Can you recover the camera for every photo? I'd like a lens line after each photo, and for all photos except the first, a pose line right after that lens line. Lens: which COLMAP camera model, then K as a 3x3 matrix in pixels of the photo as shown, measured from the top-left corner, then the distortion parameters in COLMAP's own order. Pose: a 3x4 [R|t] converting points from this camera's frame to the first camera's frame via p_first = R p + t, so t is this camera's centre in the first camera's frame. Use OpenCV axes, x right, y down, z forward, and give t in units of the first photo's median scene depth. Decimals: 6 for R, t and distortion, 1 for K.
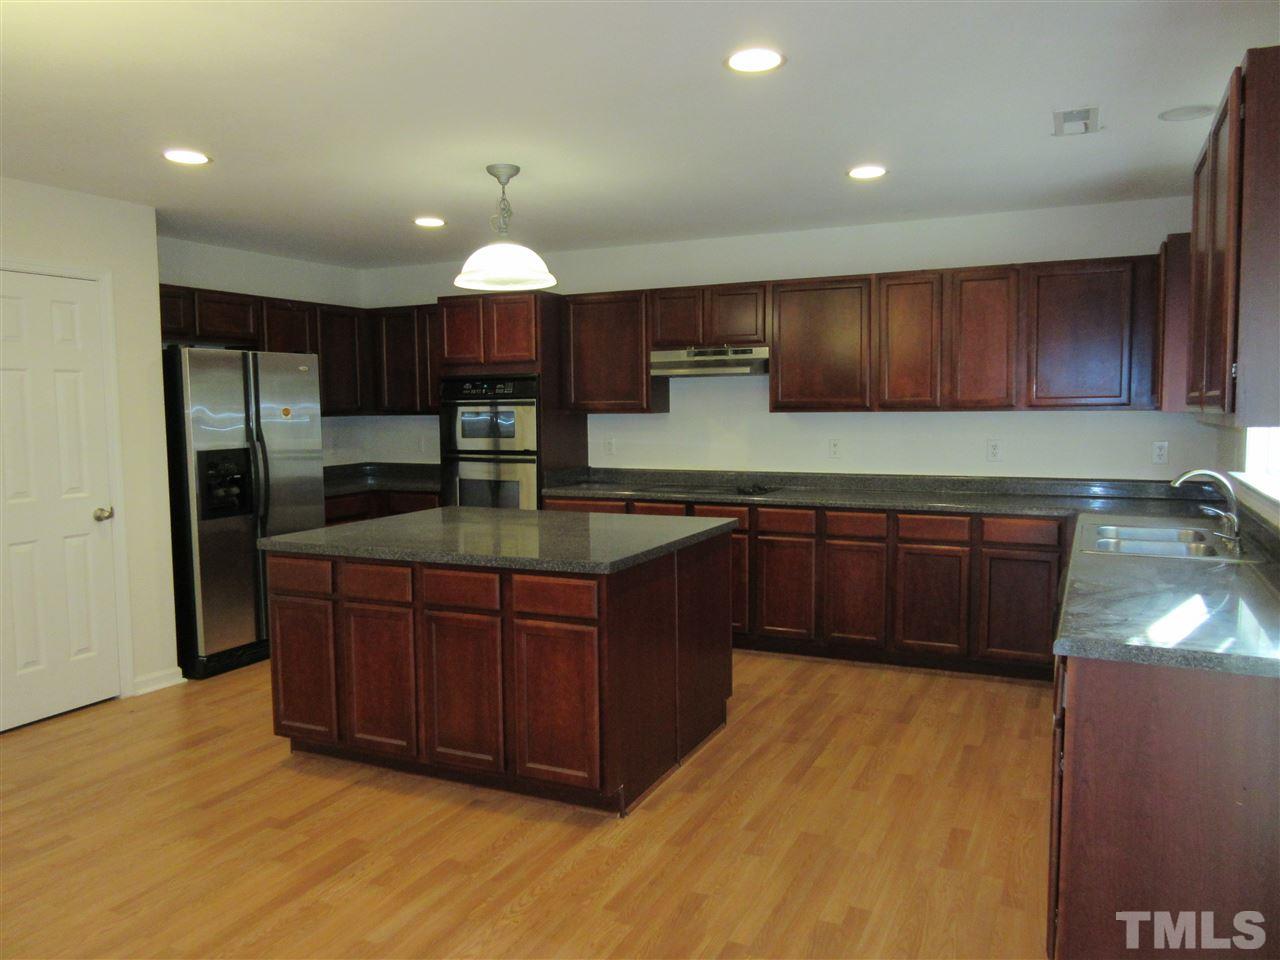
lens RADIAL K [[962.5, 0, 641.6], [0, 962.5, 481.7], [0, 0, 1]] dist [0.006579, -0.001140]
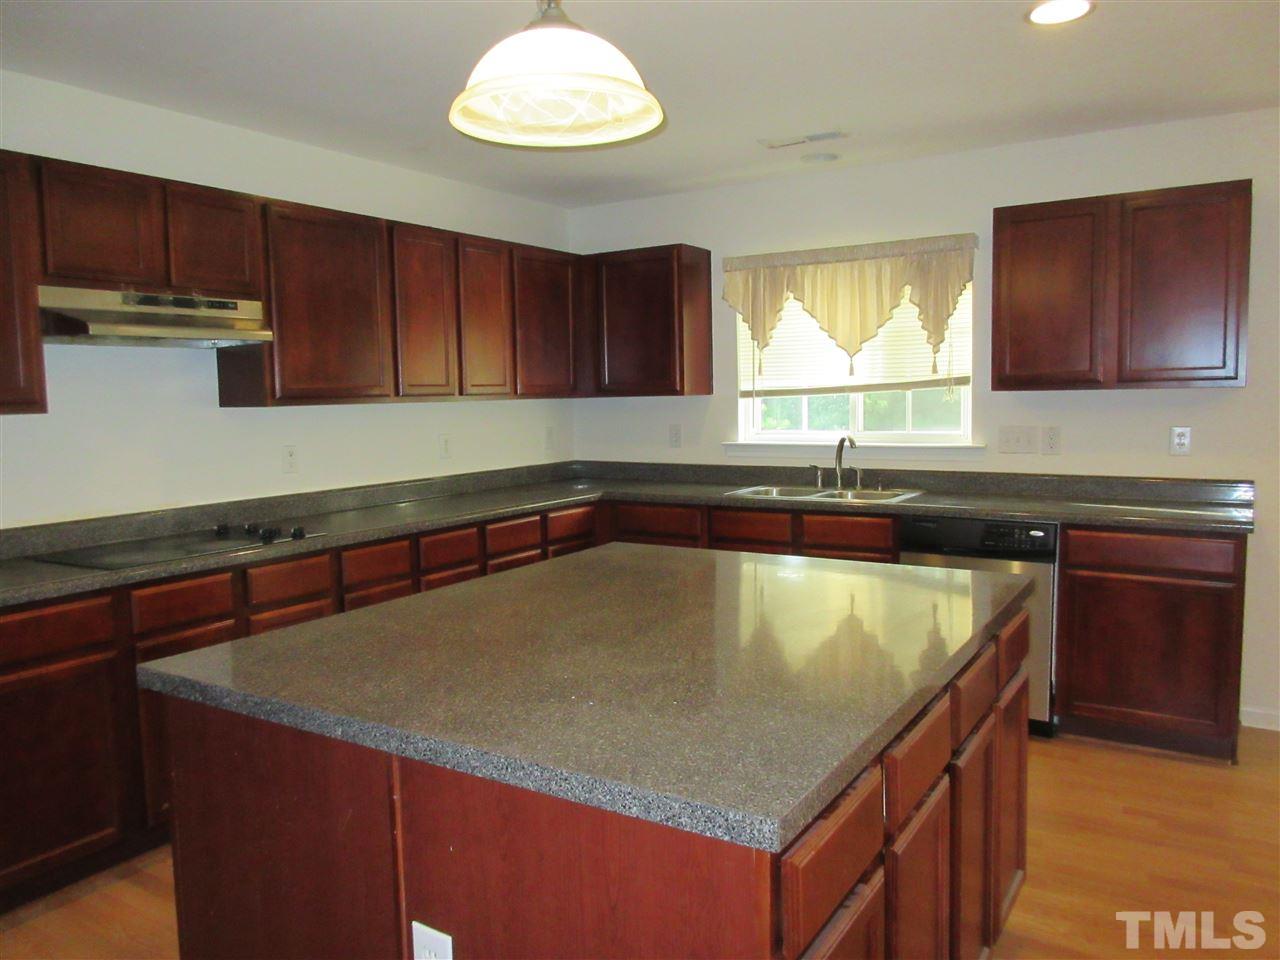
lens RADIAL K [[962.5, 0, 644.4], [0, 962.5, 472.9], [0, 0, 1]] dist [0.006579, -0.001140]
pose [[0.114592, -0.073243, 0.990709, -0.470911], [0.103470, 0.992734, 0.061425, -0.041954], [-0.988009, 0.095470, 0.121338, 0.688302]]
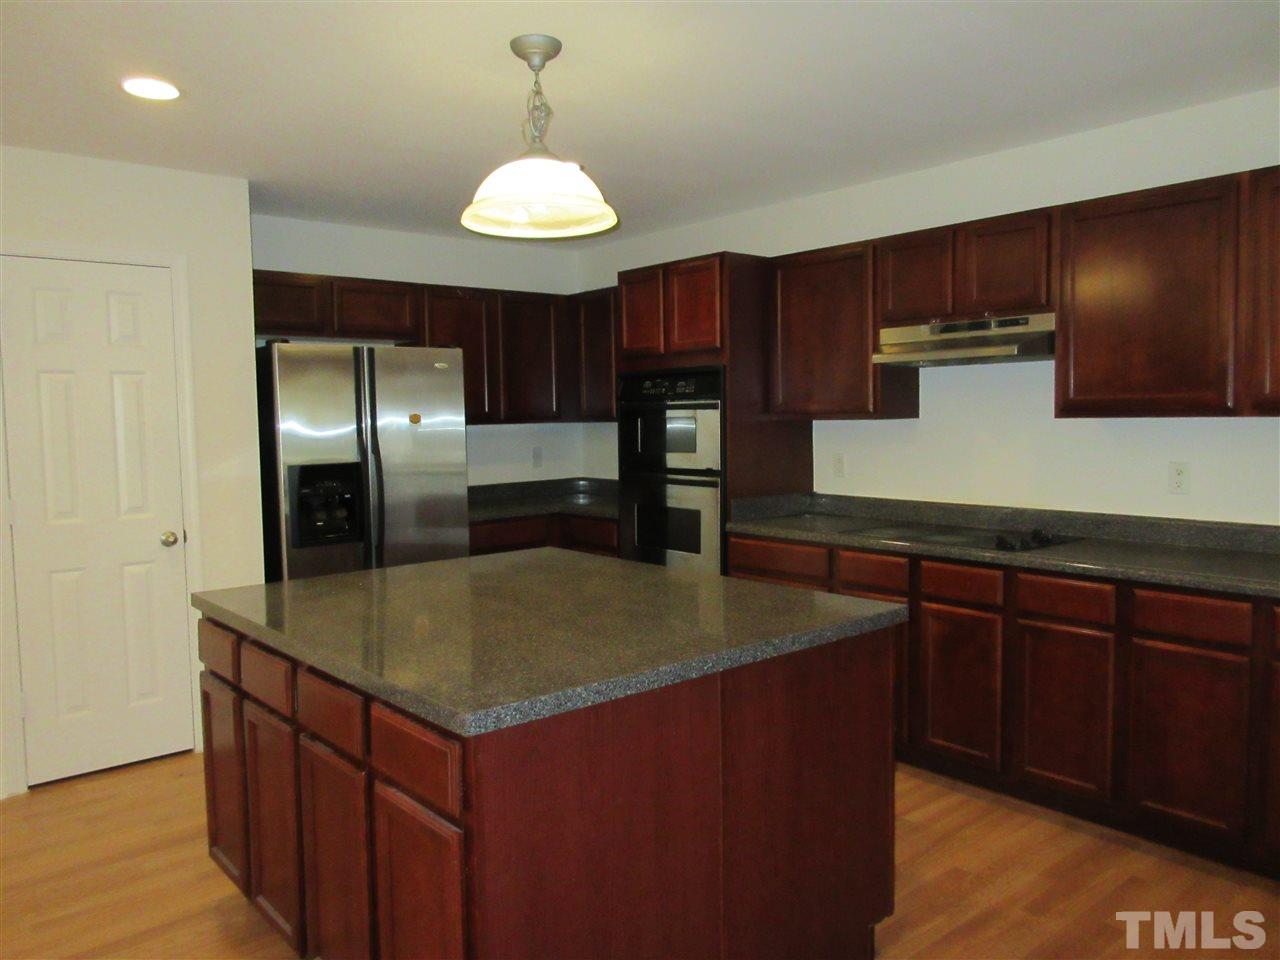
lens RADIAL K [[962.5, 0, 642.6], [0, 962.5, 477.7], [0, 0, 1]] dist [0.006579, -0.001140]
pose [[0.910658, 0.023245, -0.412507, 0.148714], [-0.026485, 0.999647, -0.002139, -0.025071], [0.412312, 0.012873, 0.910952, 0.325909]]
